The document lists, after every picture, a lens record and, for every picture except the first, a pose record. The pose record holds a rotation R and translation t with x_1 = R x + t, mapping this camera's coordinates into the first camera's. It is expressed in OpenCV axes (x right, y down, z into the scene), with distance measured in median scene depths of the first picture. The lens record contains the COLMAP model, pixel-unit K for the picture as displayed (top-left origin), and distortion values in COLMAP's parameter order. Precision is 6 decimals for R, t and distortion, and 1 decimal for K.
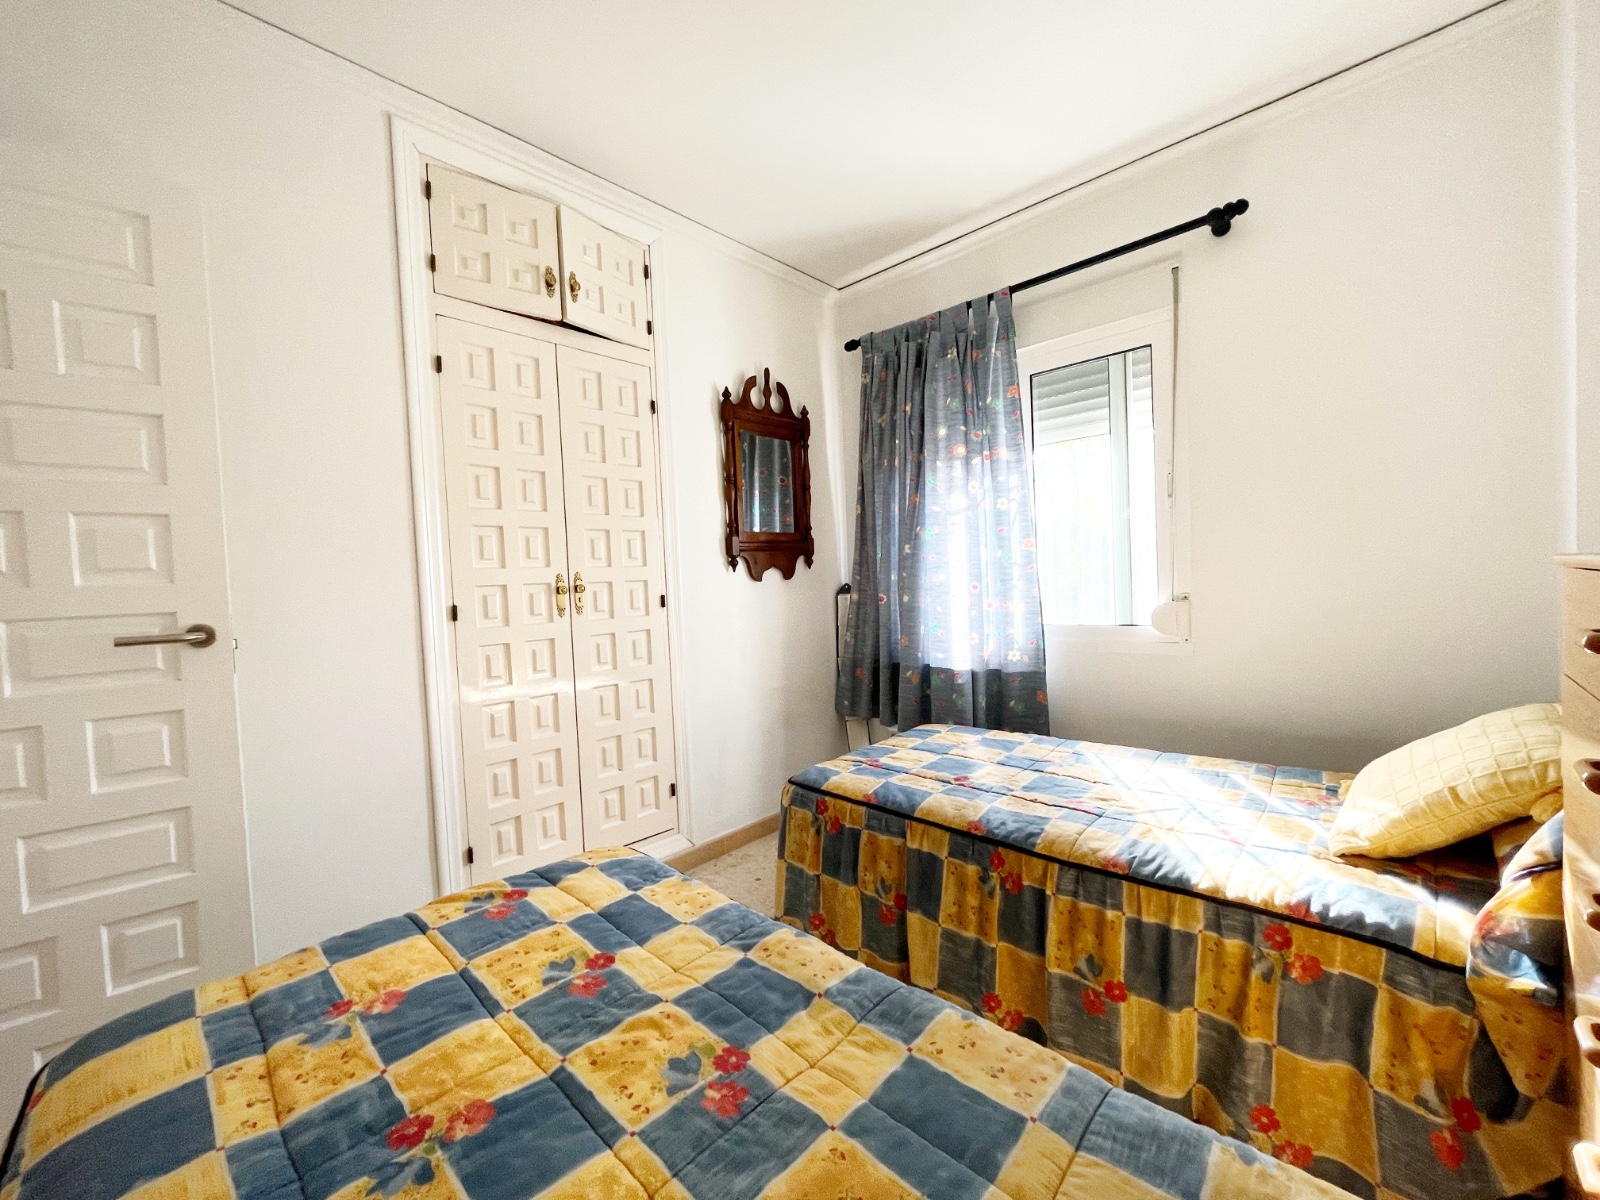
lens RADIAL K [[649.8, 0, 794.9], [0, 649.8, 603.9], [0, 0, 1]] dist [-0.003189, 0.000206]
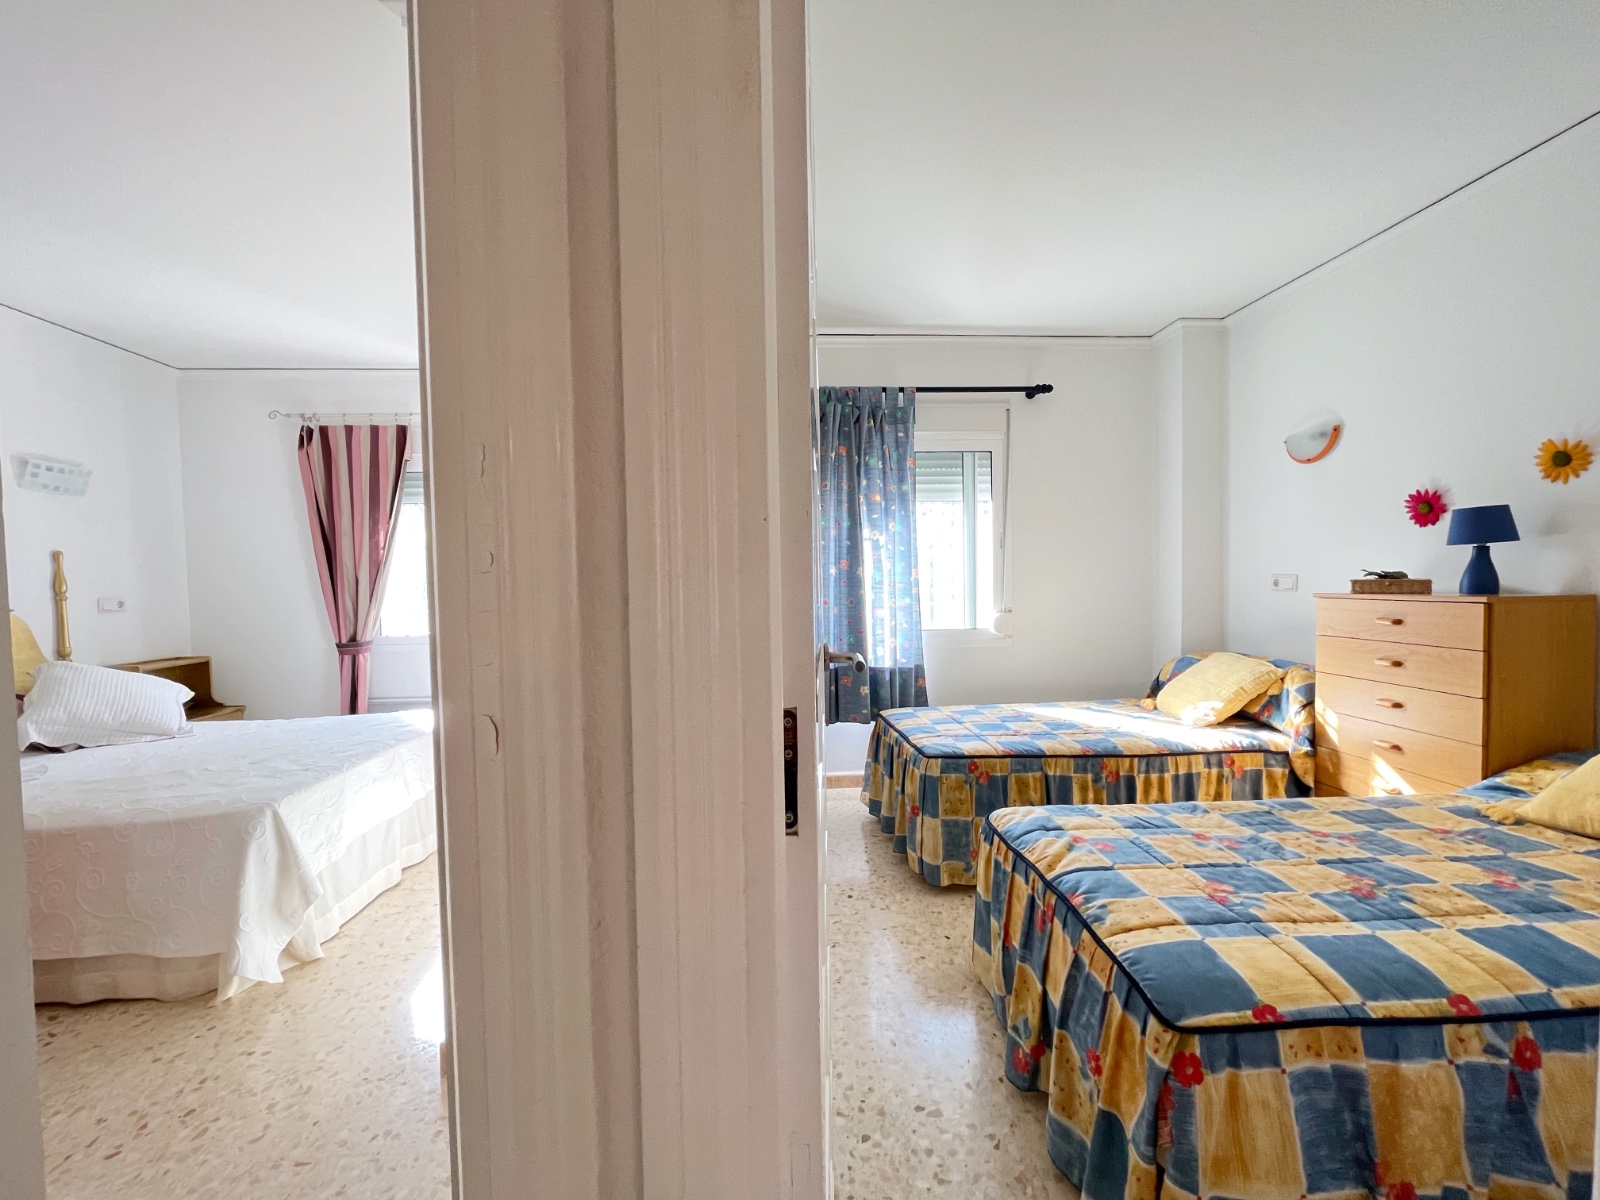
lens RADIAL K [[649.8, 0, 797.5], [0, 649.8, 606.1], [0, 0, 1]] dist [-0.003189, 0.000206]
pose [[0.682301, 0.002033, 0.731068, -1.530774], [0.014848, 0.999751, -0.016638, -0.002737], [-0.730920, 0.022207, 0.682101, 0.447307]]
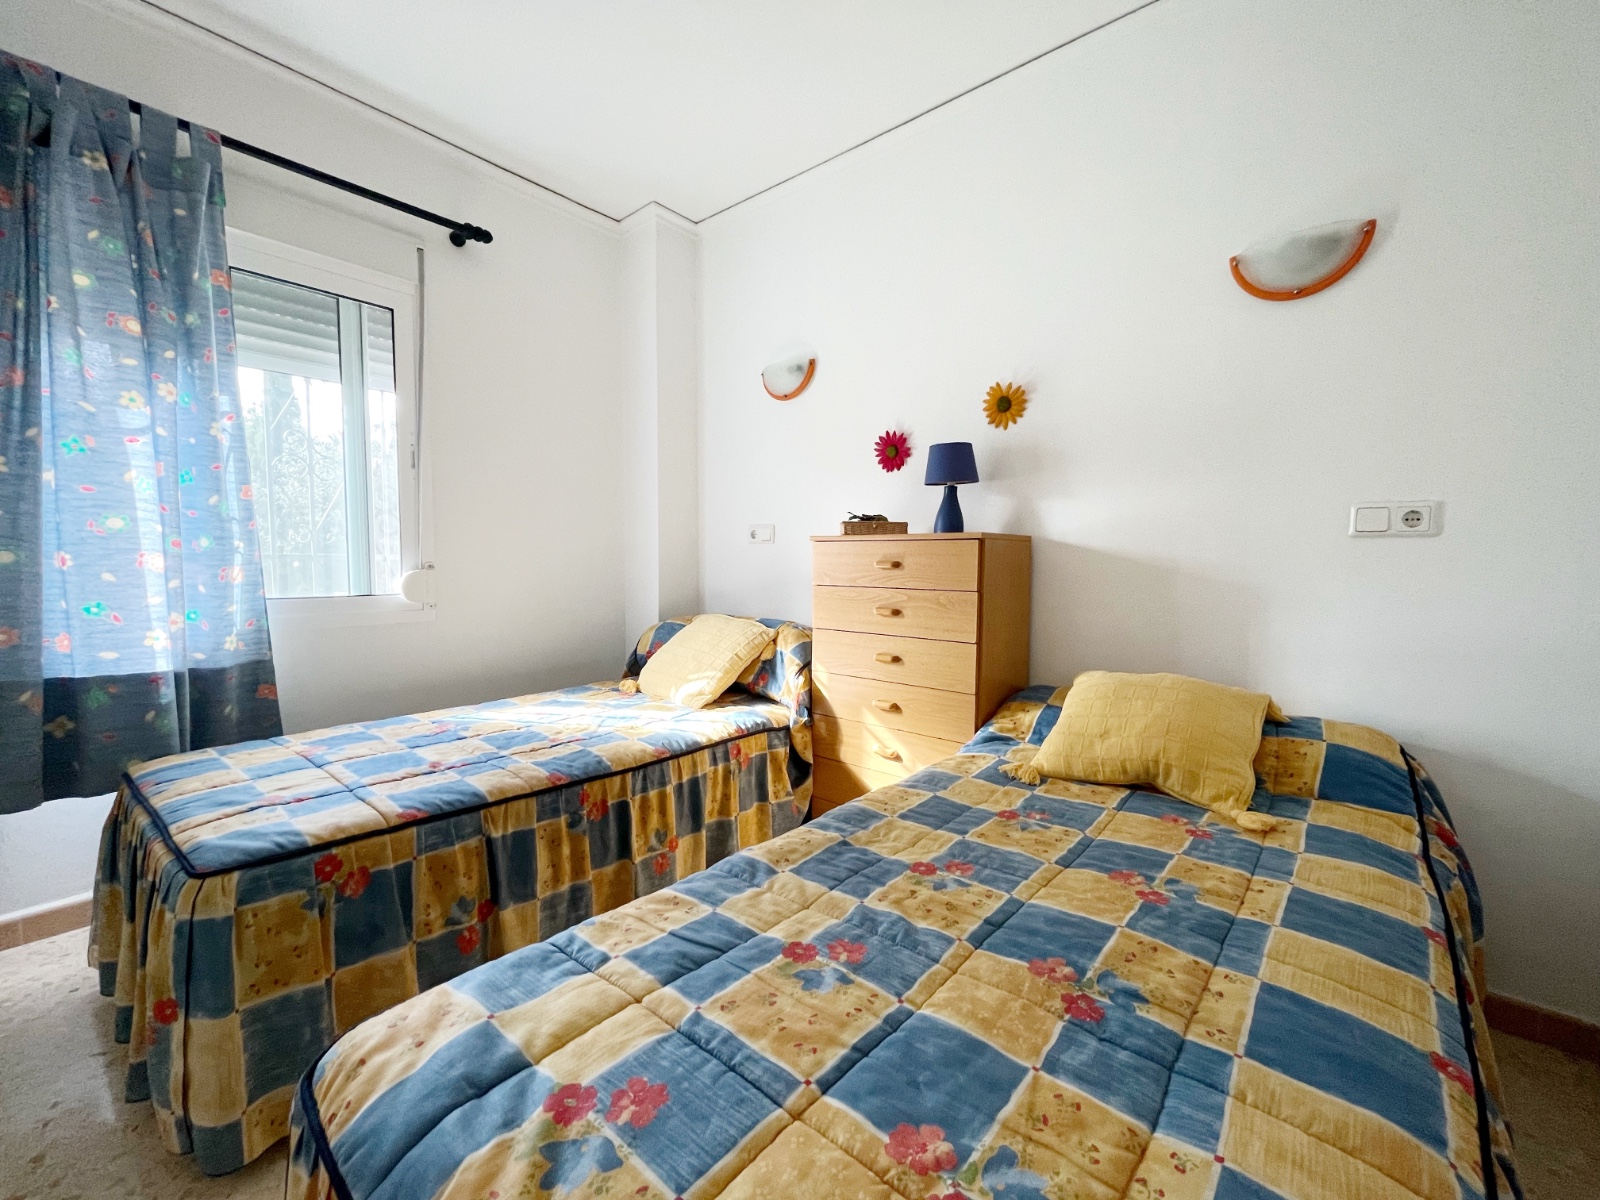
lens RADIAL K [[649.8, 0, 797.8], [0, 649.8, 601.9], [0, 0, 1]] dist [-0.003189, 0.000206]
pose [[-0.049976, -0.021830, 0.998512, -0.782587], [0.032760, 0.999187, 0.023484, 0.069776], [-0.998213, 0.033885, -0.049220, 0.733373]]
